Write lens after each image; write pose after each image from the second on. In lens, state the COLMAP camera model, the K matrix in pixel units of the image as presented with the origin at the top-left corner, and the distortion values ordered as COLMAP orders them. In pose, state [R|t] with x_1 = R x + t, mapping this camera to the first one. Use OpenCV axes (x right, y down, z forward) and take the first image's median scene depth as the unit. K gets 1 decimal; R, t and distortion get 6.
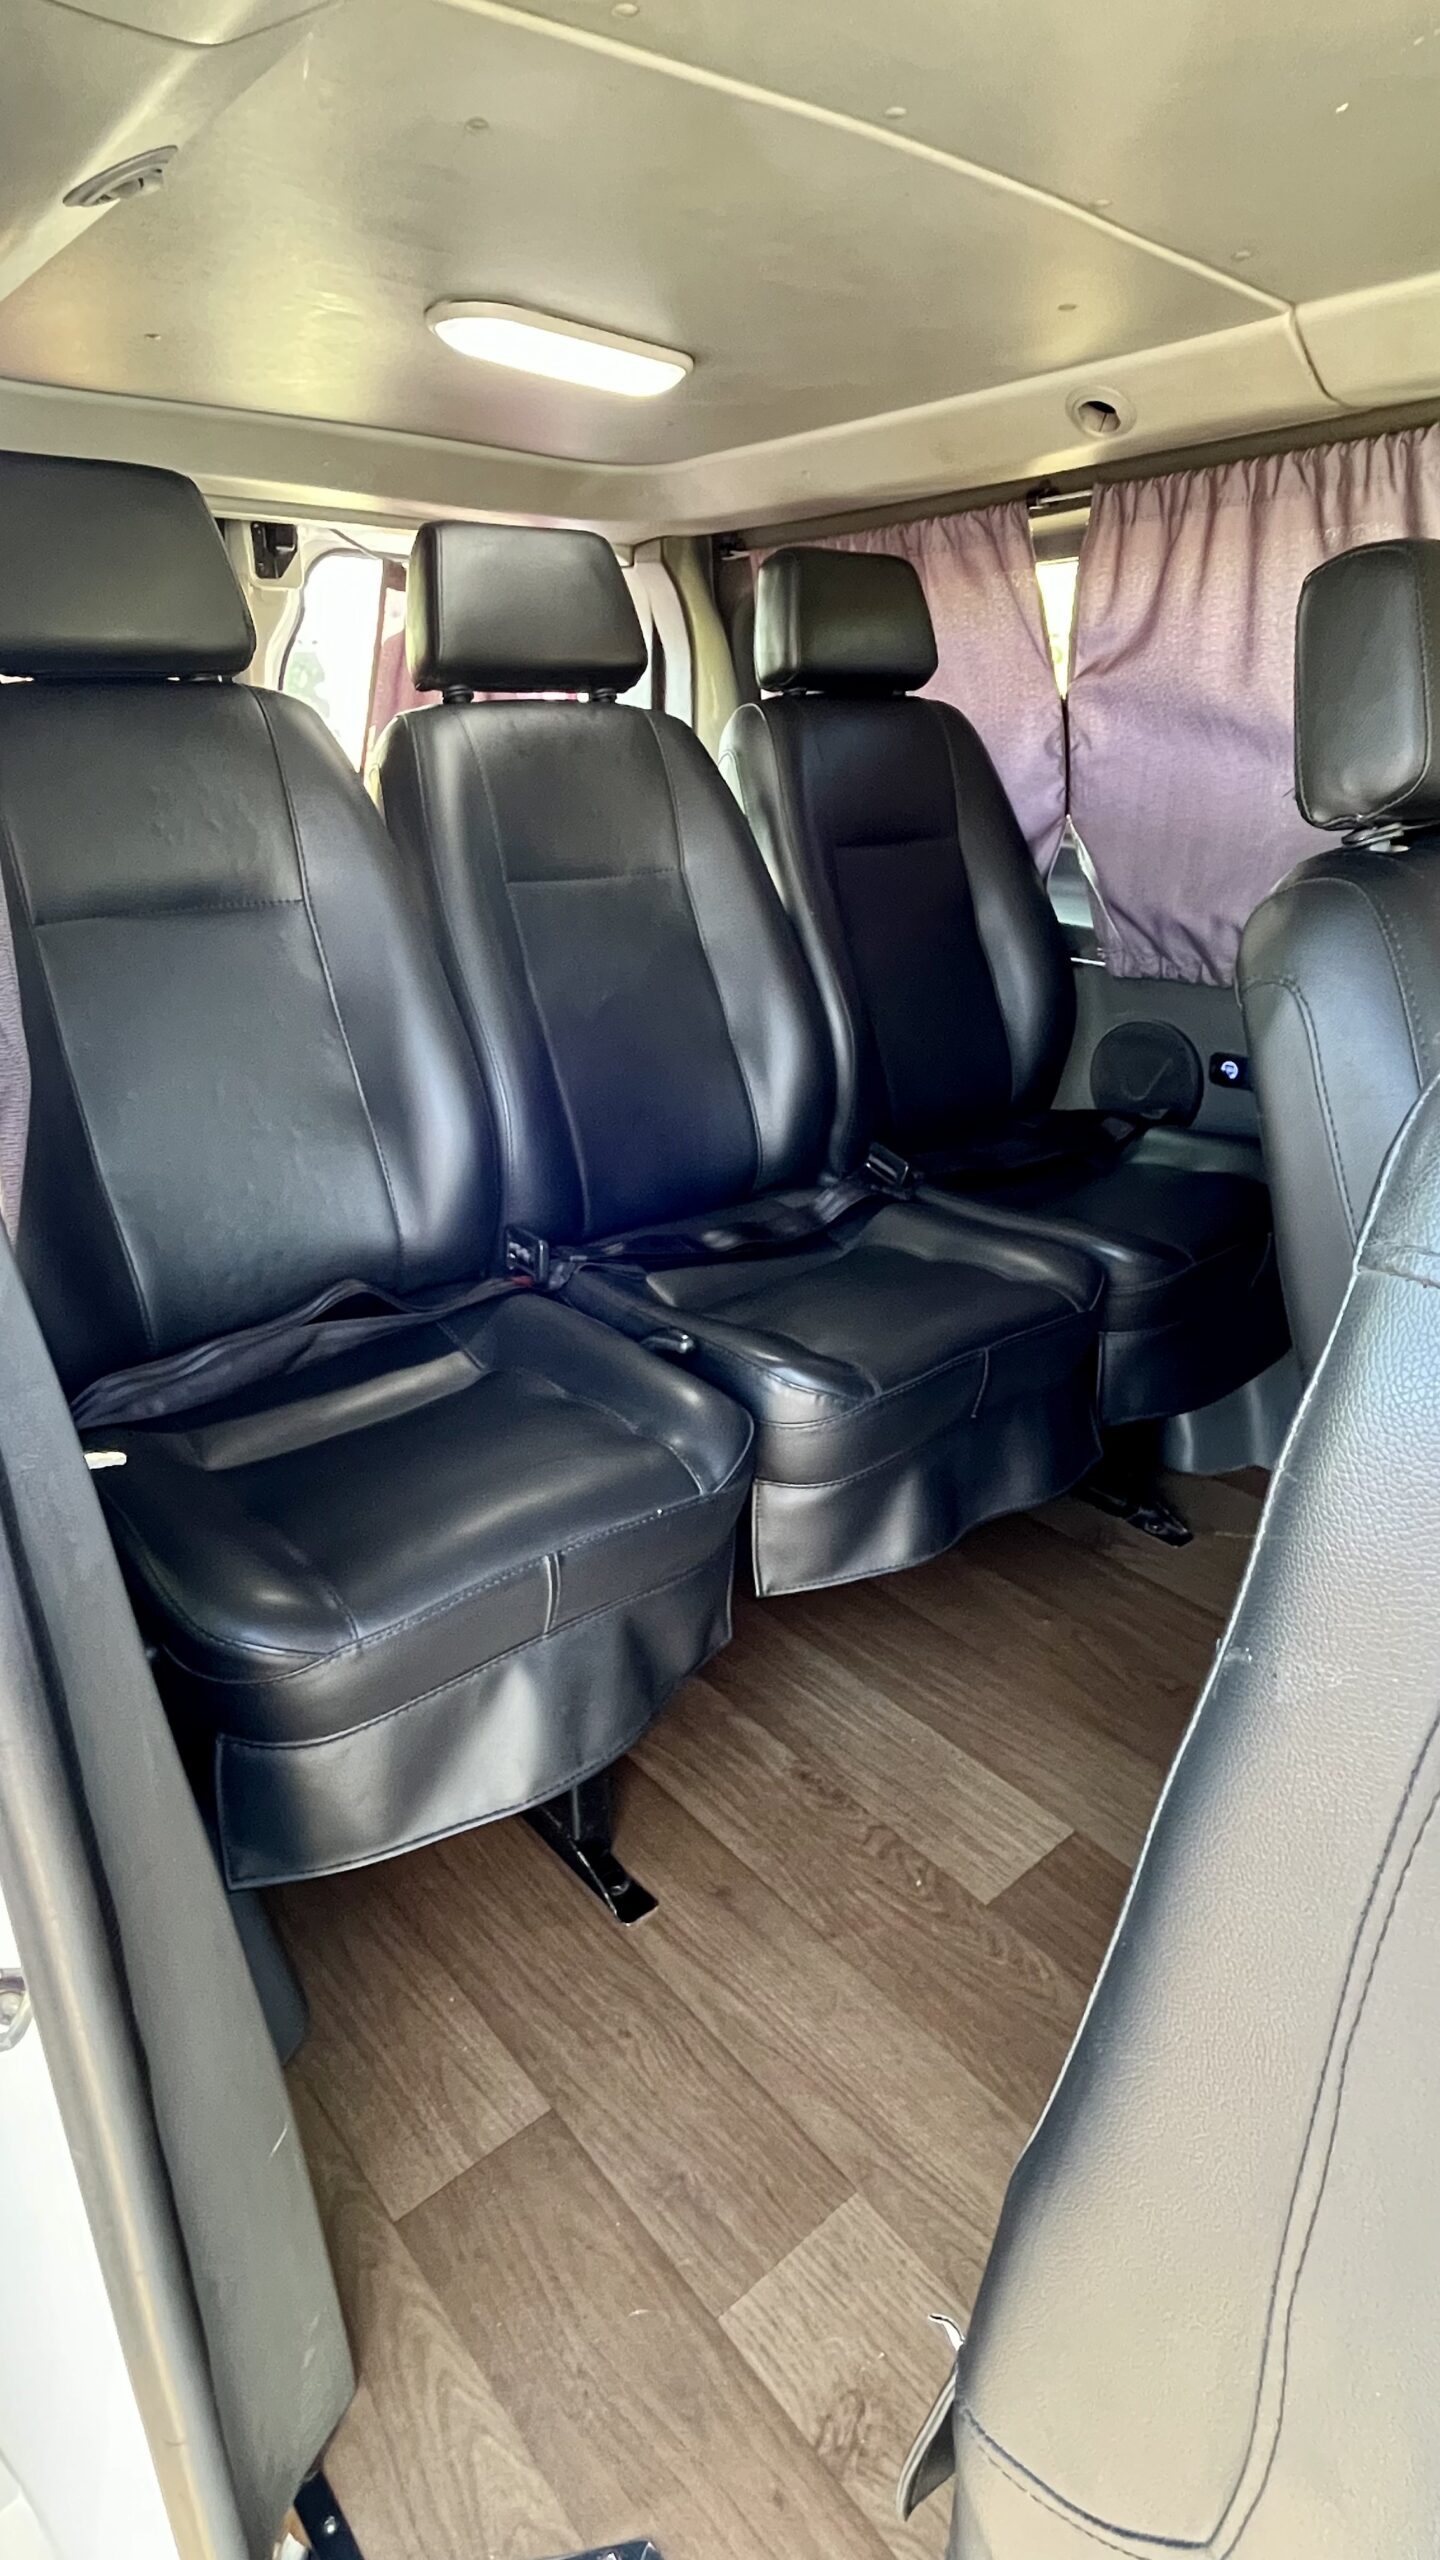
lens RADIAL K [[1319.5, 0, 726.3], [0, 1319.5, 1282.7], [0, 0, 1]] dist [0.001415, -0.001333]
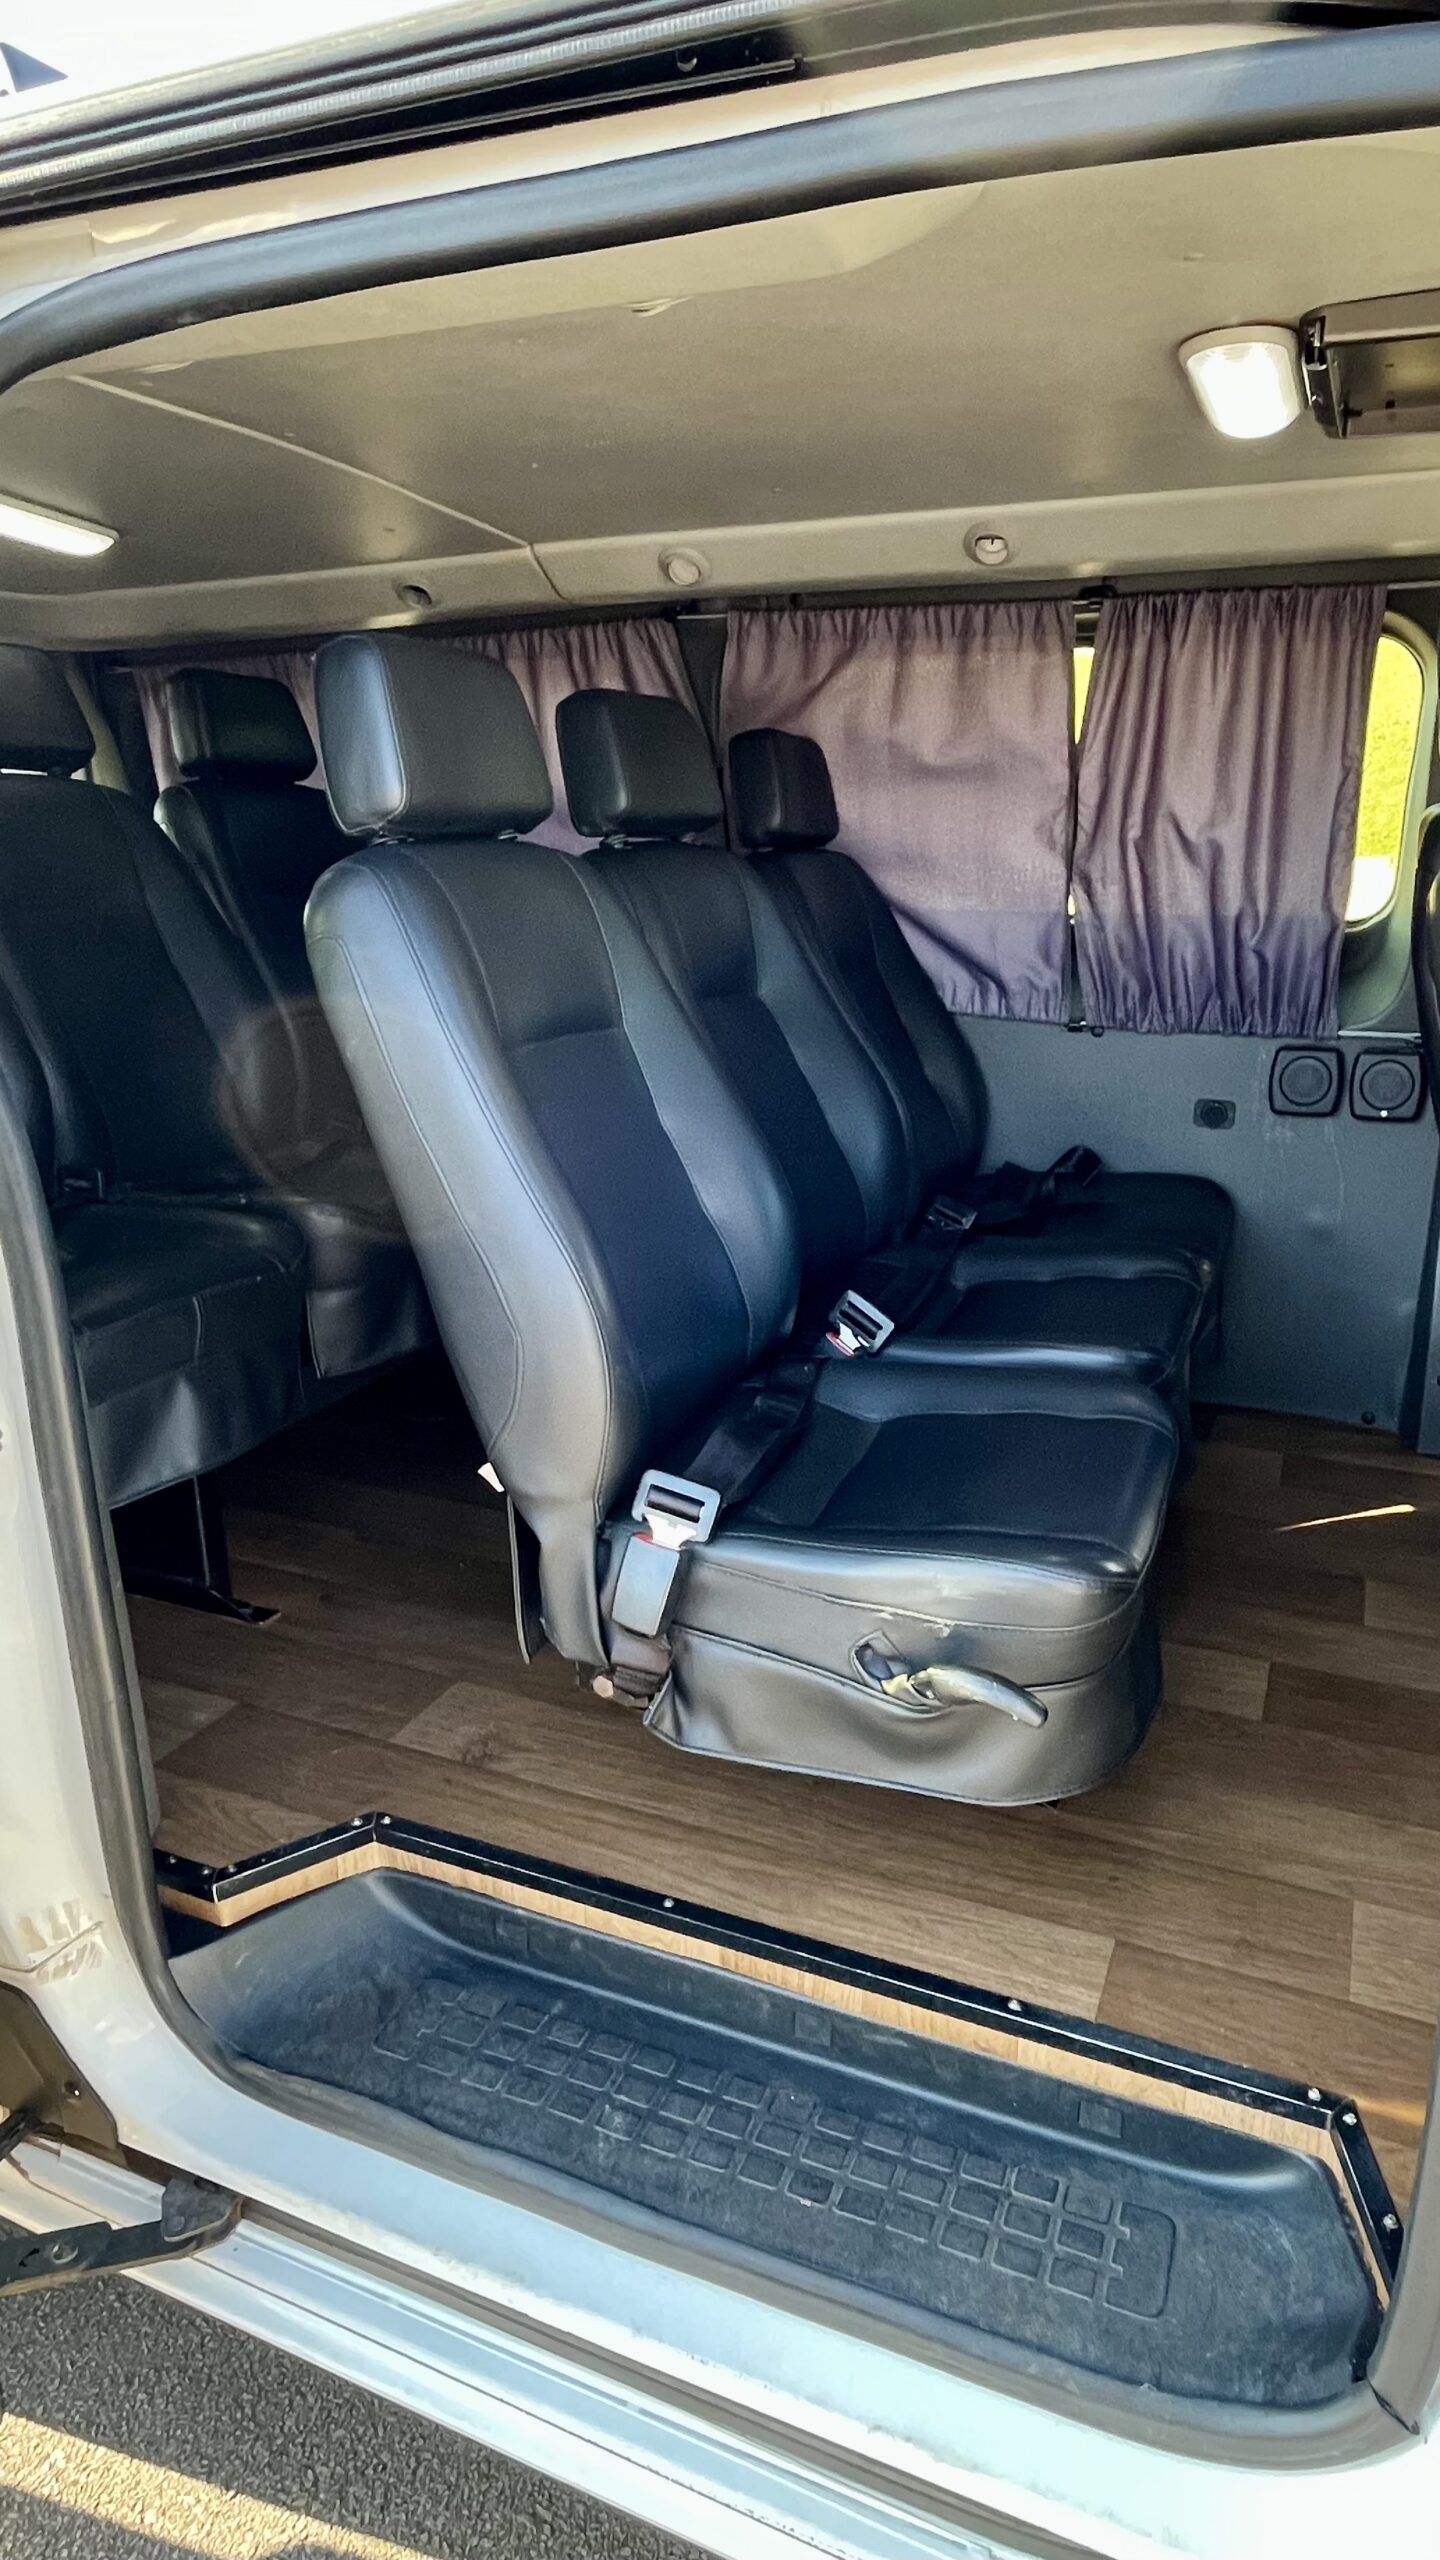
lens RADIAL K [[1319.5, 0, 729.5], [0, 1319.5, 1272.5], [0, 0, 1]] dist [0.001415, -0.001333]
pose [[0.892619, -0.134312, 0.430338, -0.137578], [0.170241, 0.984333, -0.045900, 0.205625], [-0.417431, 0.114232, 0.901500, -0.374058]]
